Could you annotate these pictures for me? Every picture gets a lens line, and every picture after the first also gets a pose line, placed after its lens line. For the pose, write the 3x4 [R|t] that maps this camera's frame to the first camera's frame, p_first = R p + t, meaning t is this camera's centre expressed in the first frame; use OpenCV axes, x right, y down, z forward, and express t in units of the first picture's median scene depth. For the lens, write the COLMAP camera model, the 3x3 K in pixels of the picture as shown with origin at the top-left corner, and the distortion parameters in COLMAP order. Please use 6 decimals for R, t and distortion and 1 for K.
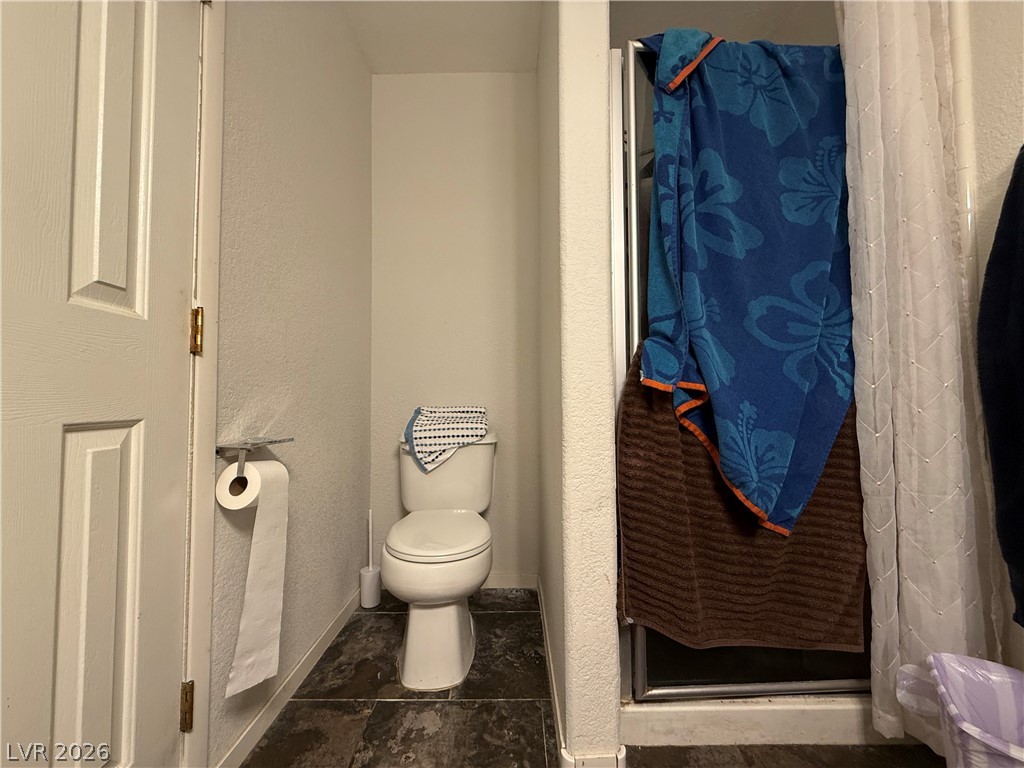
lens RADIAL K [[407.8, 0, 512.0], [0, 407.8, 383.8], [0, 0, 1]] dist [0.000028, 0.000387]
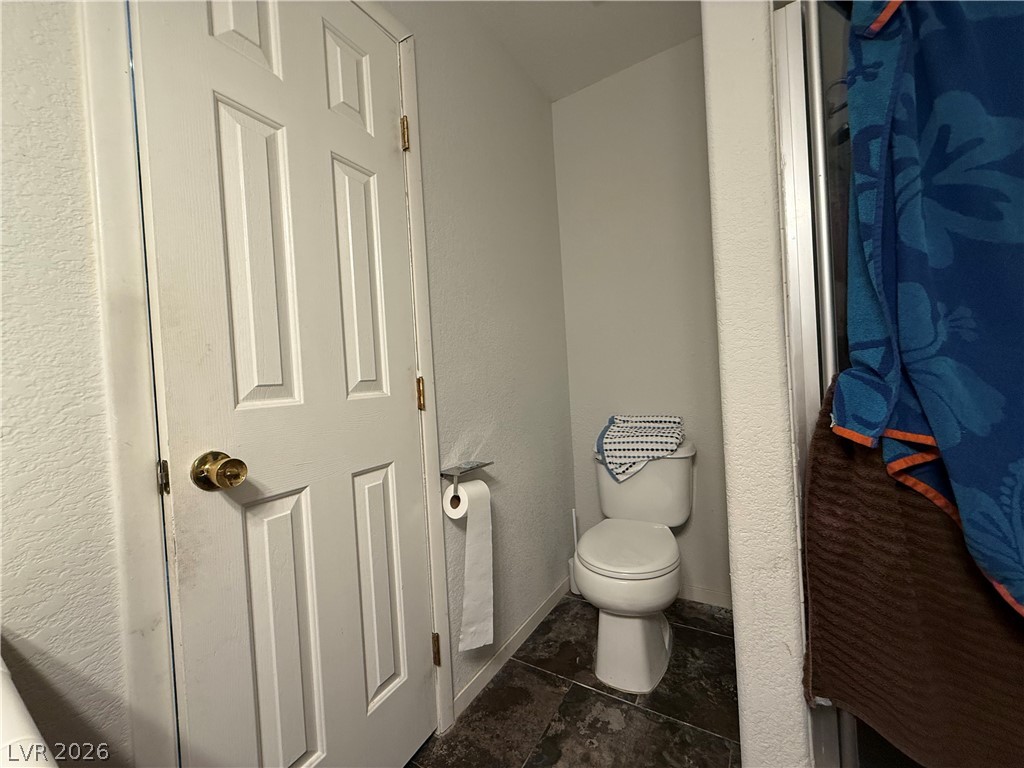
lens RADIAL K [[407.8, 0, 512.7], [0, 407.8, 384.7], [0, 0, 1]] dist [0.000028, 0.000387]
pose [[0.847904, -0.036702, -0.528879, 0.202323], [0.073239, 0.996145, 0.048289, -0.169867], [0.525067, -0.079679, 0.847323, -0.020589]]
